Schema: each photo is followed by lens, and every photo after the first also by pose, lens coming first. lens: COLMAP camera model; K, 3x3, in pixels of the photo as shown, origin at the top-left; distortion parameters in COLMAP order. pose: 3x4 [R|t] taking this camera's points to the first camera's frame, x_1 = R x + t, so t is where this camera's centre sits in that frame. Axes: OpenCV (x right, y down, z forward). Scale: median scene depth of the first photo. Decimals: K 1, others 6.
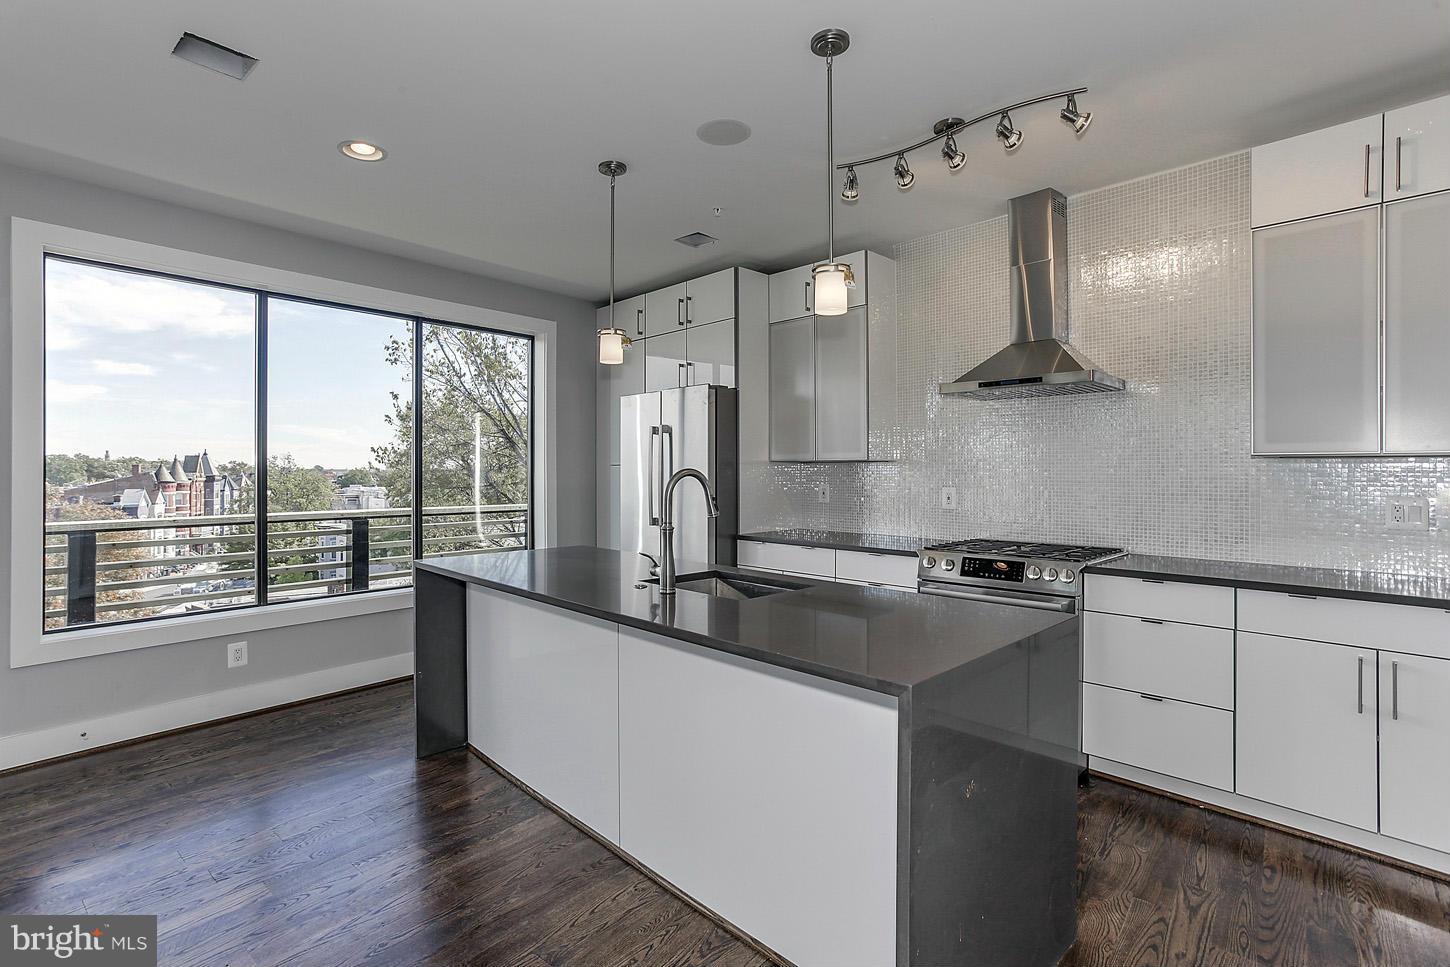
lens RADIAL K [[716.4, 0, 718.4], [0, 716.4, 465.7], [0, 0, 1]] dist [0.003496, 0.000867]
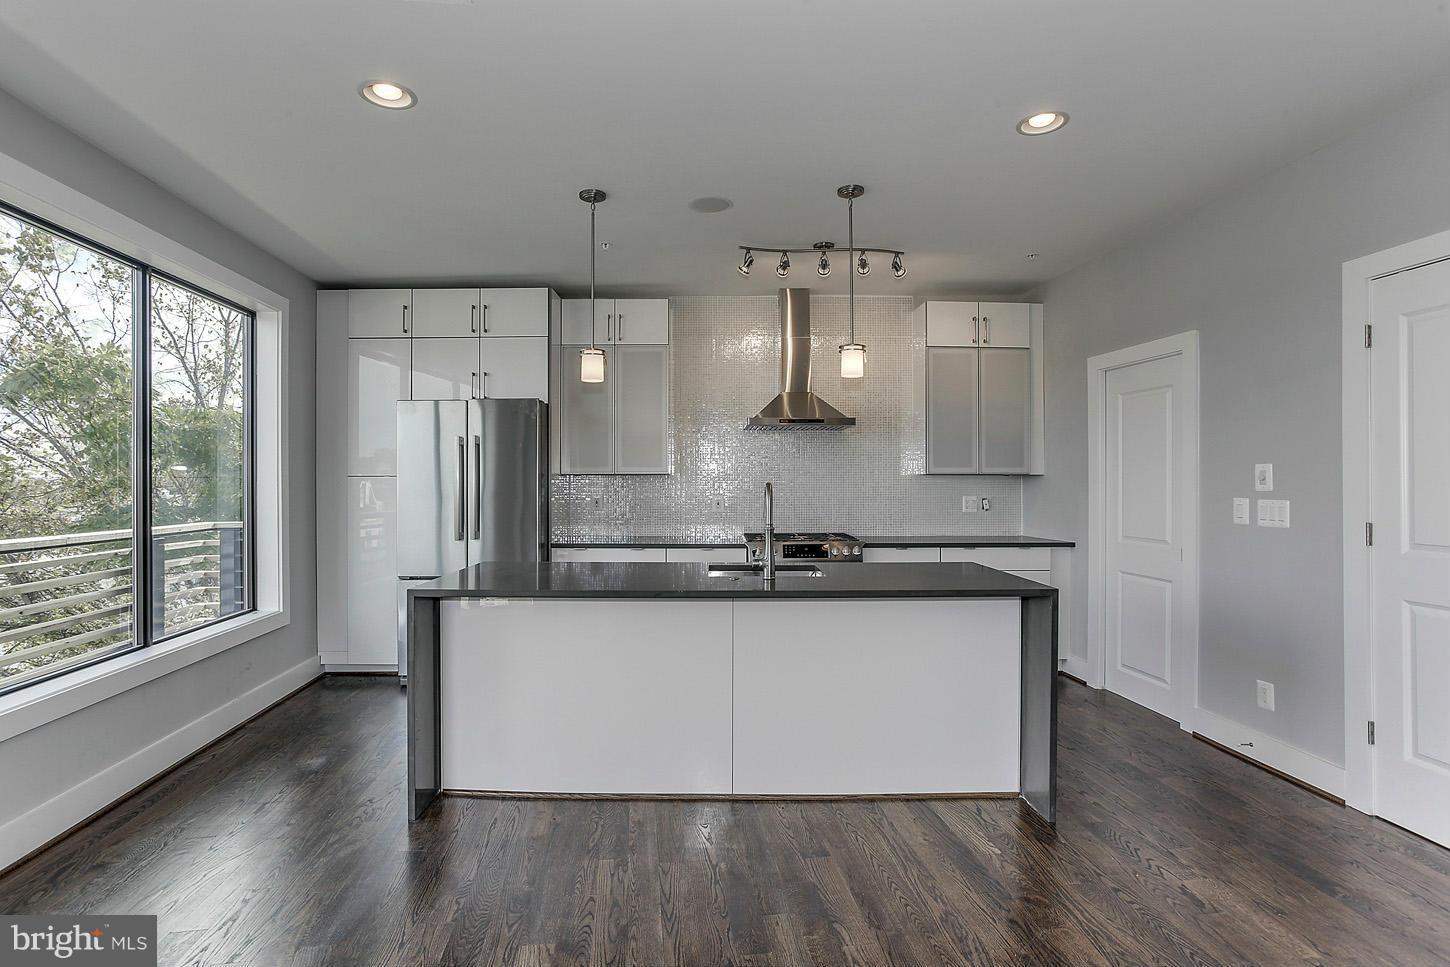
lens RADIAL K [[718.8, 0, 725.0], [0, 718.8, 483.5], [0, 0, 1]] dist [-0.001503, 0.000427]
pose [[0.672254, -0.005229, 0.740302, -0.773303], [-0.003695, 0.999939, 0.010419, -0.006112], [-0.740311, -0.009740, 0.672194, 0.142842]]
